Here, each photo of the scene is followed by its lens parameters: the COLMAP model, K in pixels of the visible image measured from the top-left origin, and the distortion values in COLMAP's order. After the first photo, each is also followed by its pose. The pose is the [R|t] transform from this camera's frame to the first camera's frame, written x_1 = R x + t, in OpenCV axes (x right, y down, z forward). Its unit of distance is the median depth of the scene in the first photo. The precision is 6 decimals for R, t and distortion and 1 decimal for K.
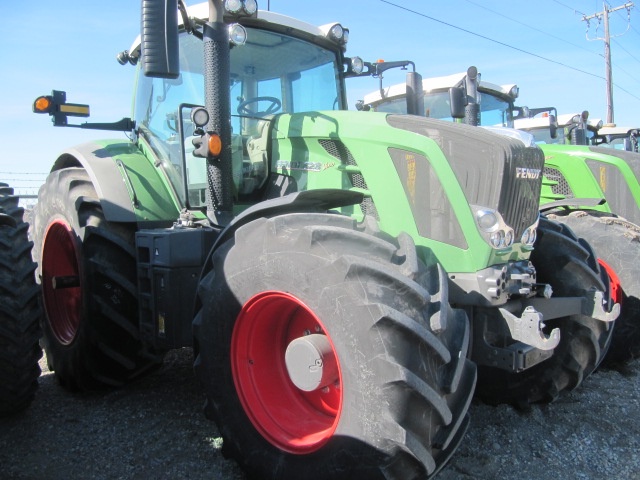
lens RADIAL K [[524.5, 0, 320.0], [0, 524.5, 240.0], [0, 0, 1]] dist [-0.050932, 0.020290]
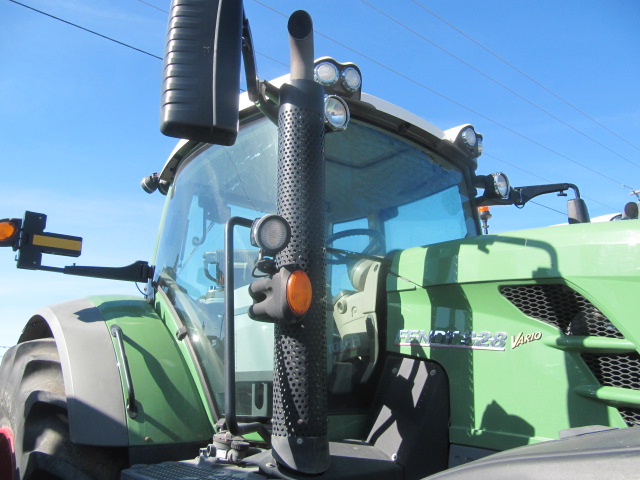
lens RADIAL K [[524.5, 0, 320.0], [0, 524.5, 240.0], [0, 0, 1]] dist [-0.050932, 0.020290]
pose [[0.997914, -0.004184, -0.064416, -0.130246], [-0.017451, 0.943251, -0.331620, -0.060233], [0.062148, 0.332053, 0.941211, 0.464196]]
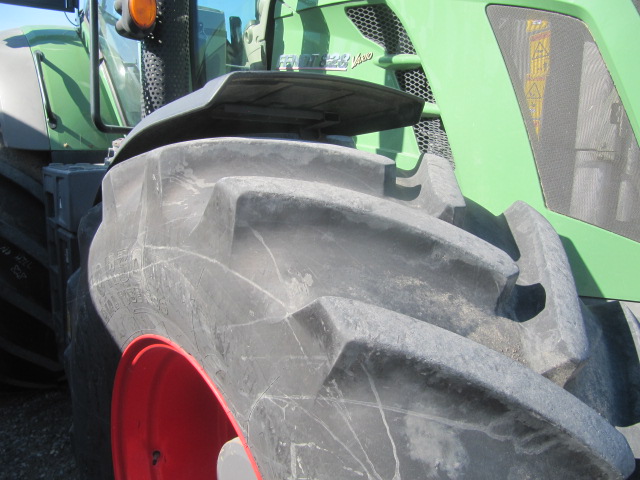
lens RADIAL K [[524.5, 0, 320.0], [0, 524.5, 240.0], [0, 0, 1]] dist [-0.050932, 0.020290]
pose [[0.992234, 0.064874, -0.106132, 0.038353], [-0.052592, 0.992008, 0.114688, -0.016653], [0.112724, -0.108215, 0.987716, 0.414563]]
